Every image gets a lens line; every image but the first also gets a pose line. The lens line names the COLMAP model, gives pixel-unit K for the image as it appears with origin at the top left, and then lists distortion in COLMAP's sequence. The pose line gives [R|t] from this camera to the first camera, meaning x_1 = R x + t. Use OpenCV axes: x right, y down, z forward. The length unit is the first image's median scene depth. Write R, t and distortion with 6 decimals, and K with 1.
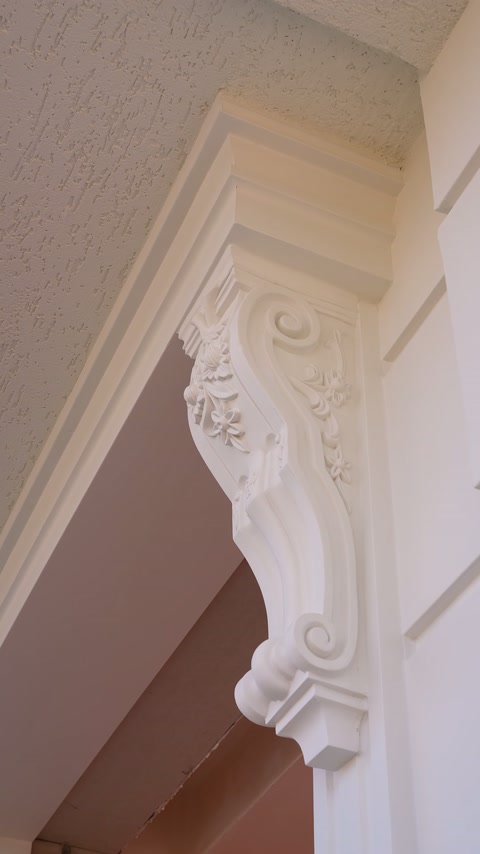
lens RADIAL K [[1234.7, 0, 240.0], [0, 1234.7, 427.0], [0, 0, 1]] dist [0.008773, -0.000122]
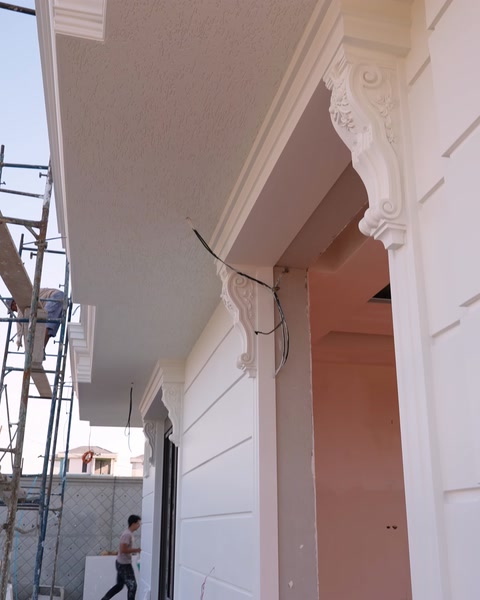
lens RADIAL K [[656.4, 0, 240.0], [0, 656.4, 300.0], [0, 0, 1]] dist [0.006682, -0.006886]
pose [[0.983100, -0.074849, -0.167069, -0.029629], [0.135027, 0.912713, 0.385646, -0.225551], [0.123620, -0.401687, 0.907395, -0.434195]]
